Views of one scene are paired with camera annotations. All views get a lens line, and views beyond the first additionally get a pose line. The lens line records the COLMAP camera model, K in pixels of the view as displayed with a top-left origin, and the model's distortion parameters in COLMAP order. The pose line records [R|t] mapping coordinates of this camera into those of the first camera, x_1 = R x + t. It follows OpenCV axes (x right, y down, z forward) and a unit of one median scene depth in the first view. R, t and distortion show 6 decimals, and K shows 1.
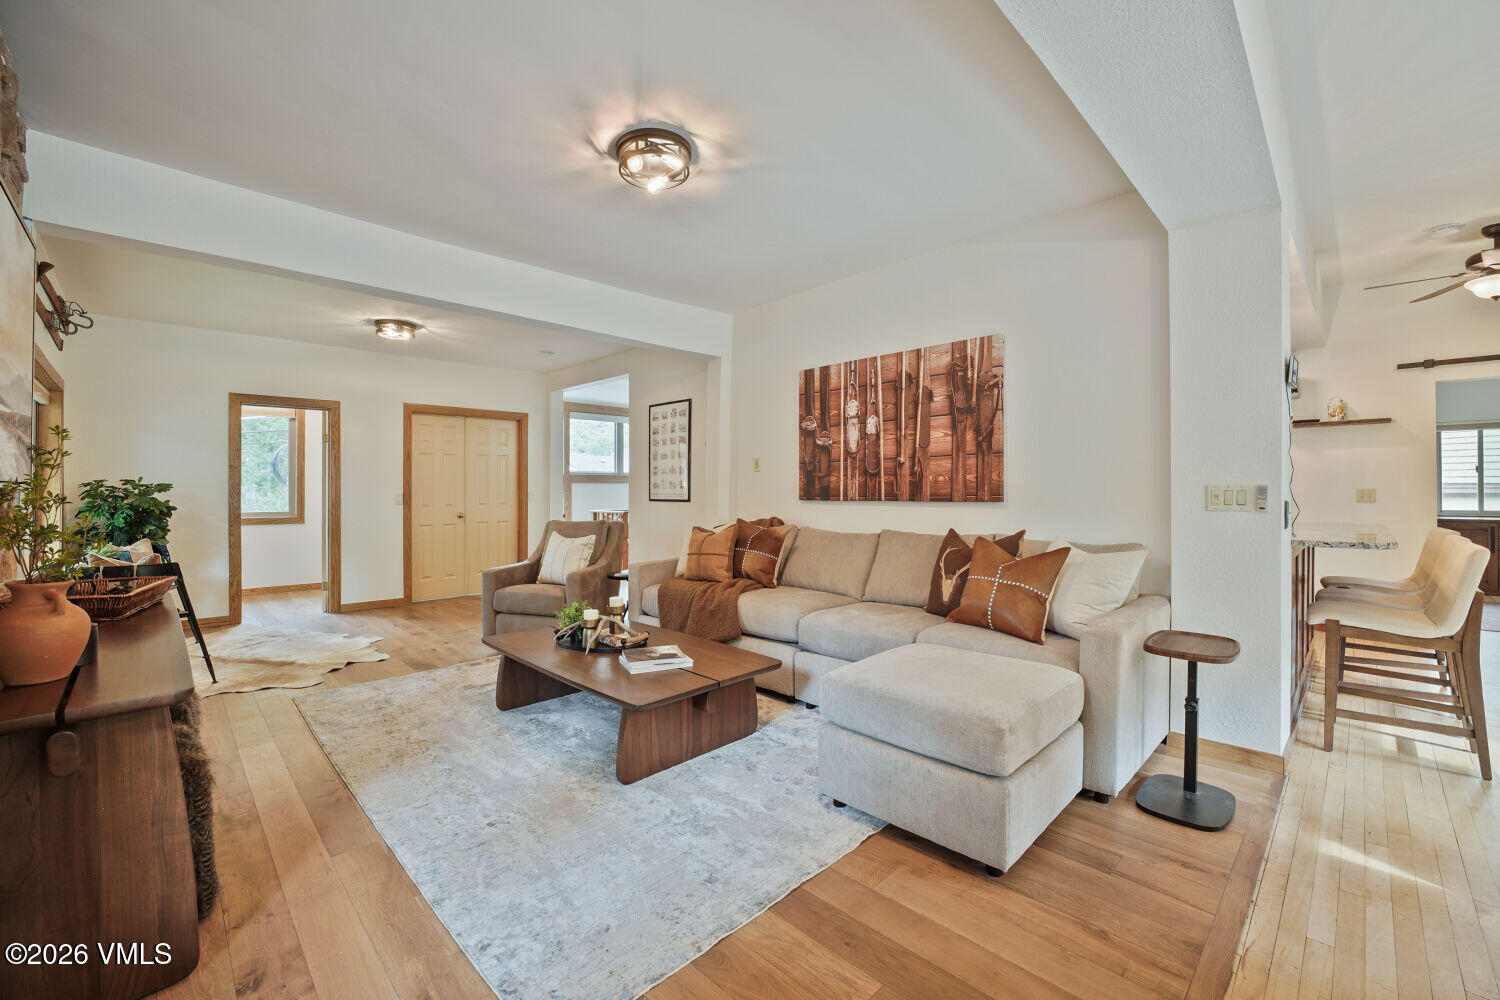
lens RADIAL K [[615.3, 0, 746.1], [0, 615.3, 492.7], [0, 0, 1]] dist [-0.021759, 0.001073]
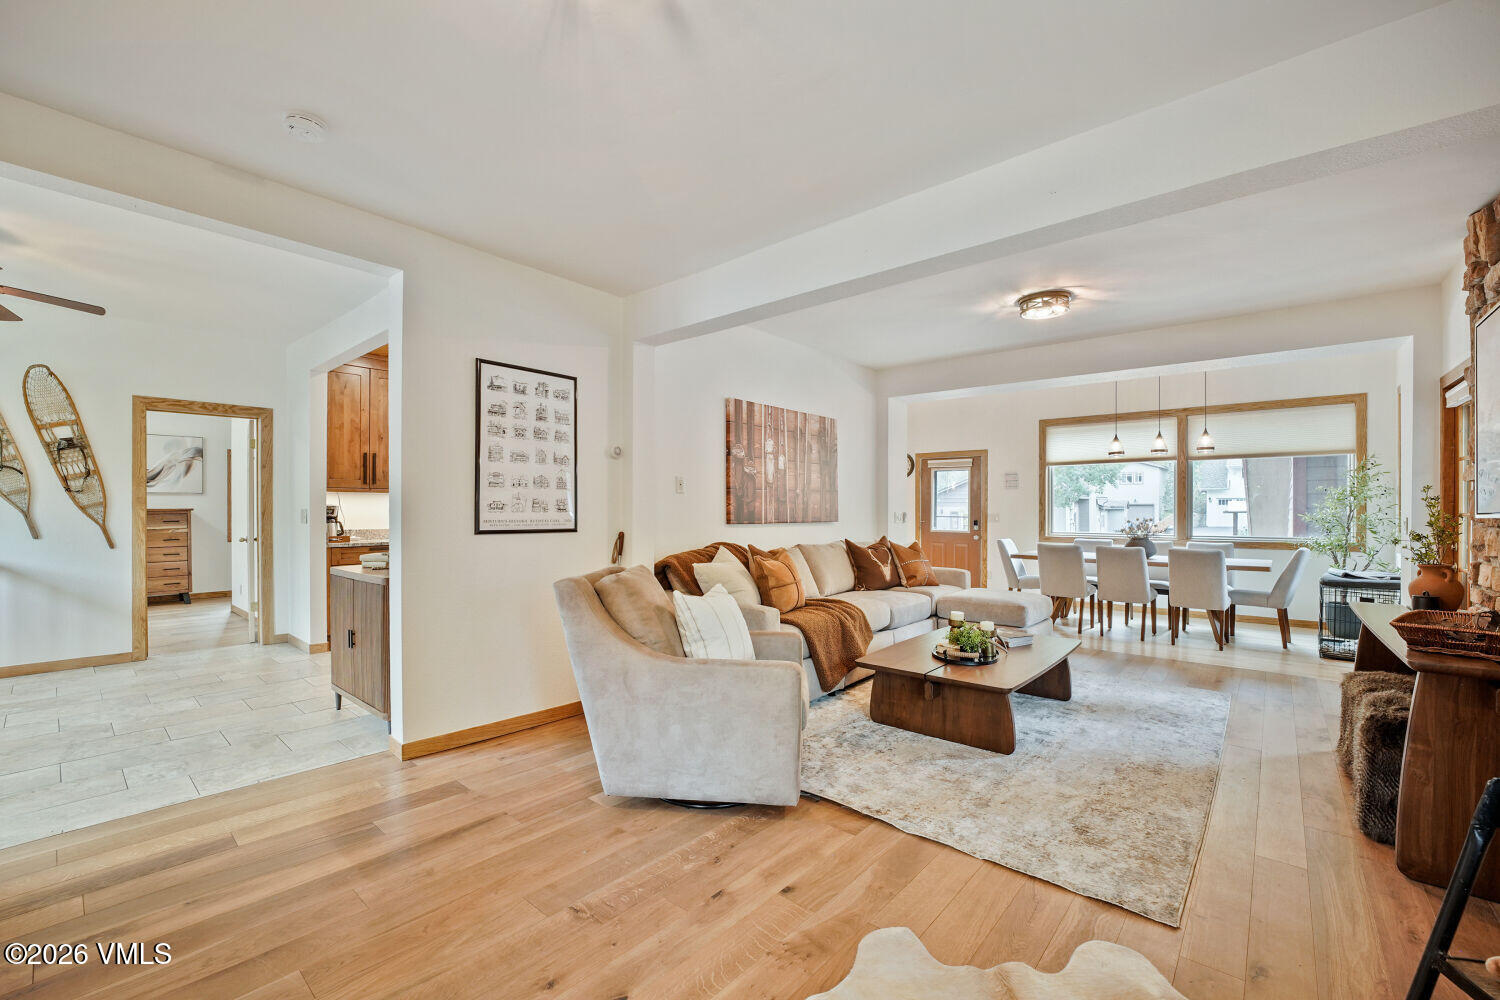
lens RADIAL K [[615.3, 0, 739.0], [0, 615.3, 509.3], [0, 0, 1]] dist [-0.021759, 0.001073]
pose [[-0.065491, 0.010746, 0.997795, -0.994534], [0.006226, 0.999927, -0.010360, -0.002514], [-0.997834, 0.005533, -0.065553, 1.126751]]
